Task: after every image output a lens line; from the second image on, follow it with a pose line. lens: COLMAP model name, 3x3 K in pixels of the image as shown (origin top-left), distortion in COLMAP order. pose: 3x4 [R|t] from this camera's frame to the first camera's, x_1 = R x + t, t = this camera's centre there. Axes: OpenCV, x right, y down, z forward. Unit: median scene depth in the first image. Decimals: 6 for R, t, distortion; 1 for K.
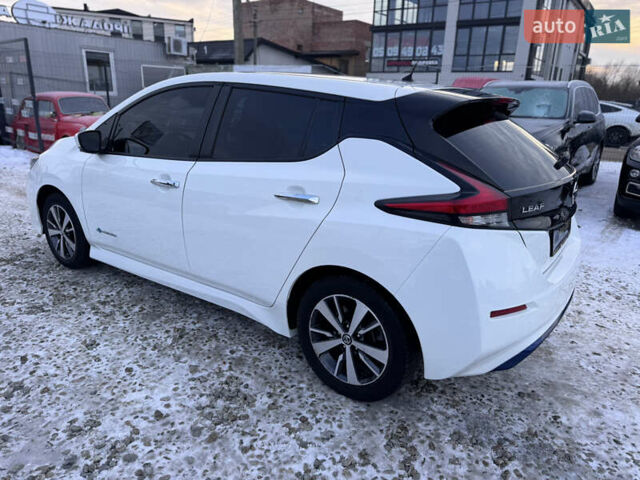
lens RADIAL K [[438.1, 0, 320.0], [0, 438.1, 240.0], [0, 0, 1]] dist [-0.002087, -0.002117]
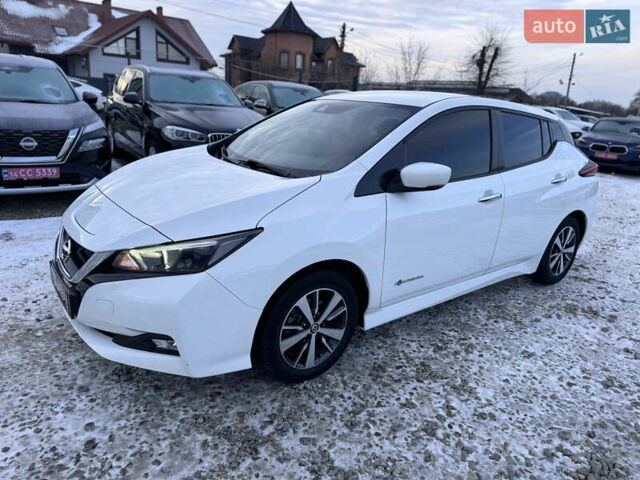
lens RADIAL K [[438.1, 0, 320.0], [0, 438.1, 240.0], [0, 0, 1]] dist [-0.002087, -0.002117]
pose [[0.300773, -0.280960, 0.911371, -1.408152], [0.241555, 0.946903, 0.212195, -0.334616], [-0.922598, 0.156324, 0.352670, 0.940790]]
